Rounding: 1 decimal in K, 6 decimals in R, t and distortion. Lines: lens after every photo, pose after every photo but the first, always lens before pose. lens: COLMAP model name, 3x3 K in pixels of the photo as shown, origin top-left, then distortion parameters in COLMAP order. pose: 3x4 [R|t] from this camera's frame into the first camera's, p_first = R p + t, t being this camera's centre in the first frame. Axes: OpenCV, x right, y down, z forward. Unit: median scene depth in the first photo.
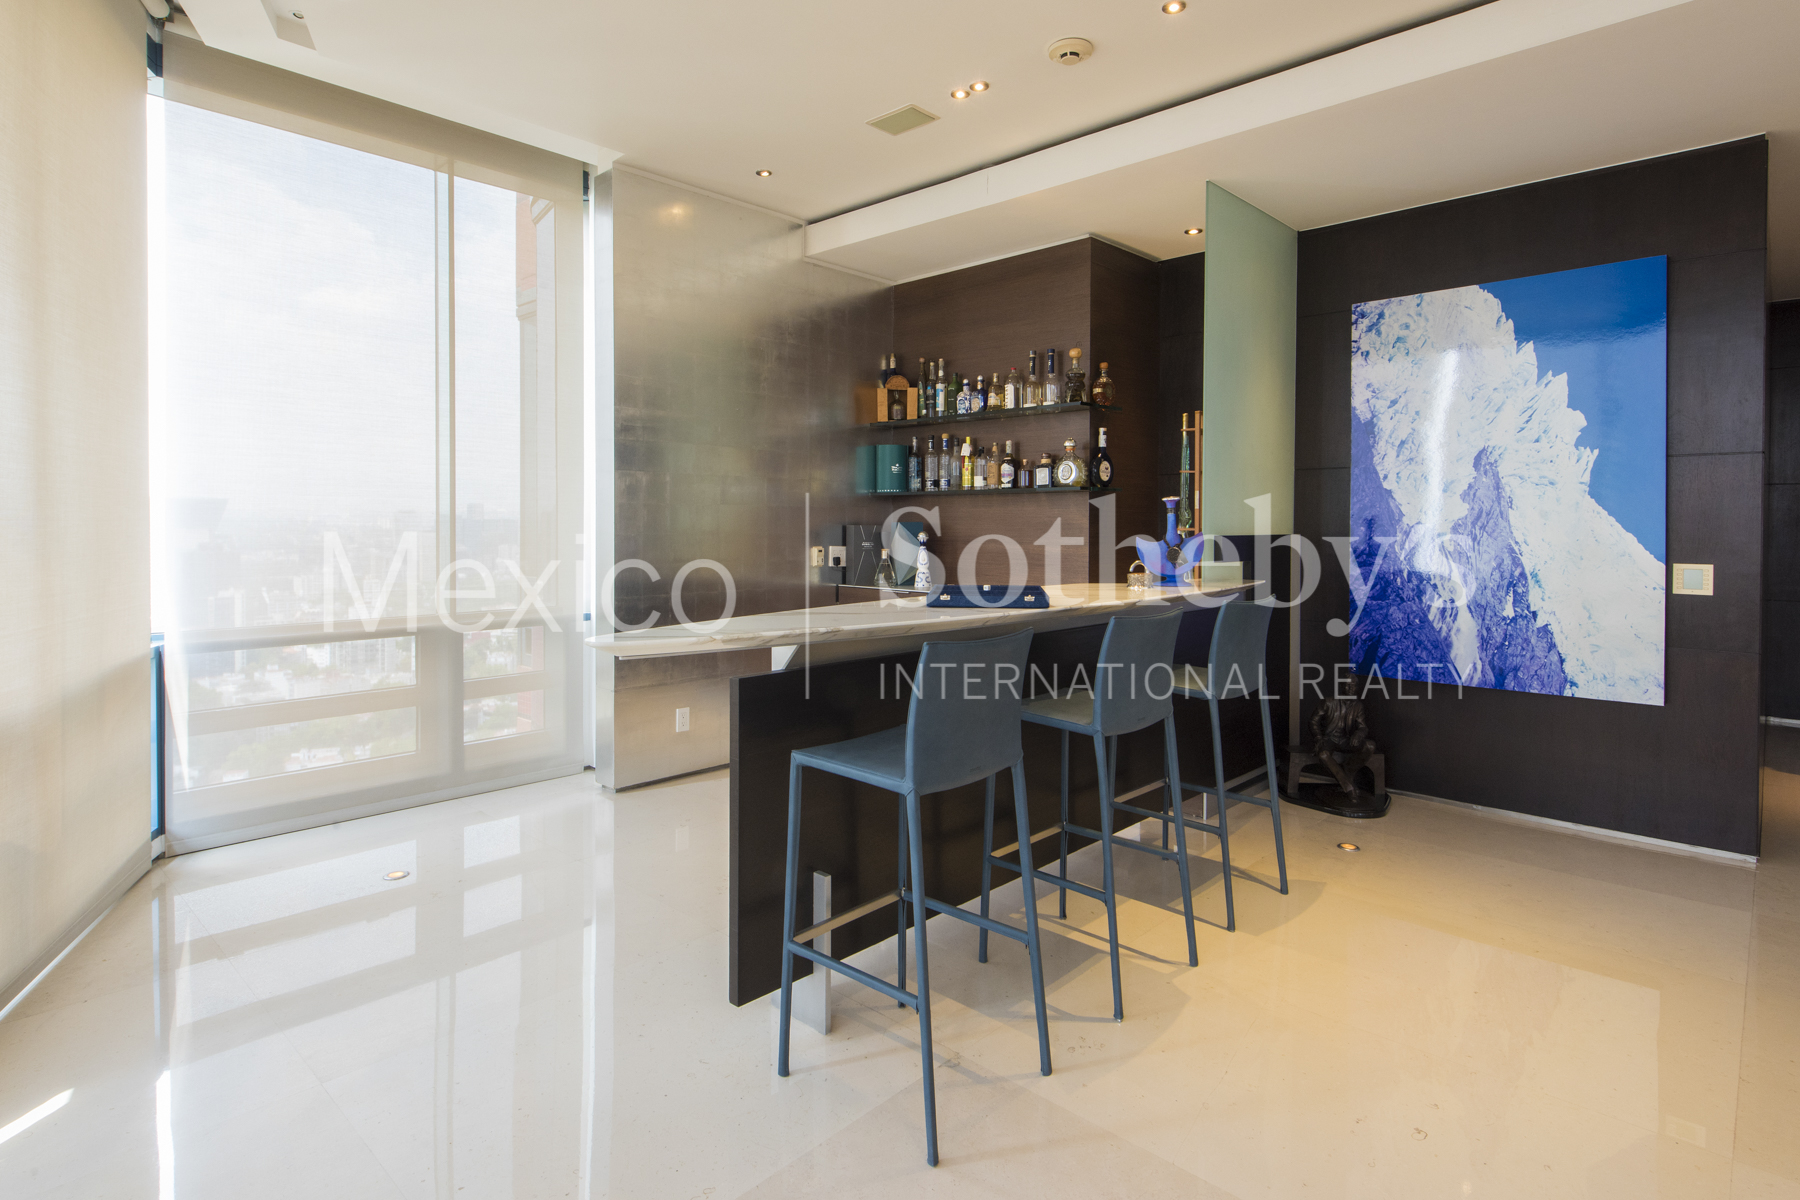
lens RADIAL K [[901.1, 0, 903.8], [0, 901.1, 534.4], [0, 0, 1]] dist [0.002972, 0.000455]
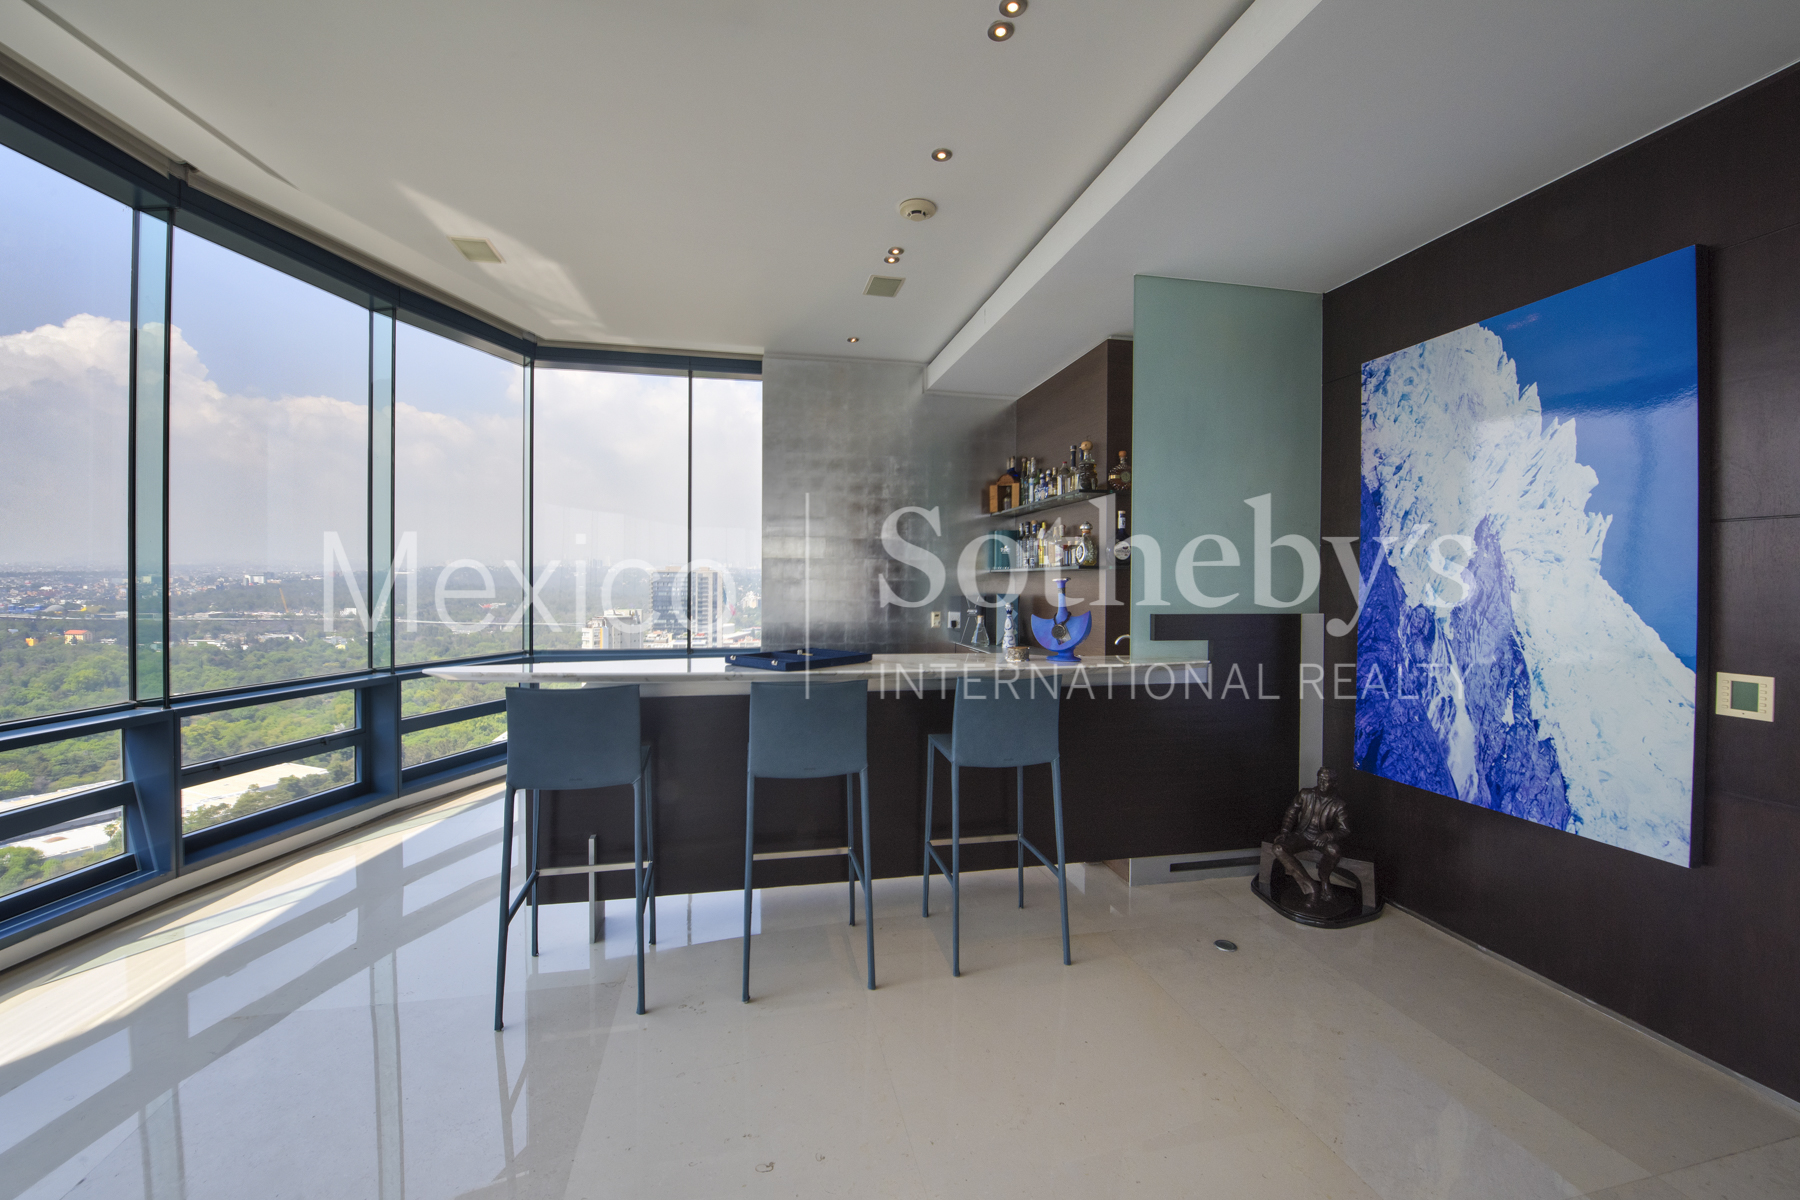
lens RADIAL K [[716.5, 0, 896.3], [0, 716.5, 590.0], [0, 0, 1]] dist [-0.020943, 0.000086]
pose [[0.814744, 0.011488, -0.579708, 0.579005], [-0.015385, 0.999880, -0.001809, -0.019405], [0.579617, 0.010393, 0.814823, 0.158983]]
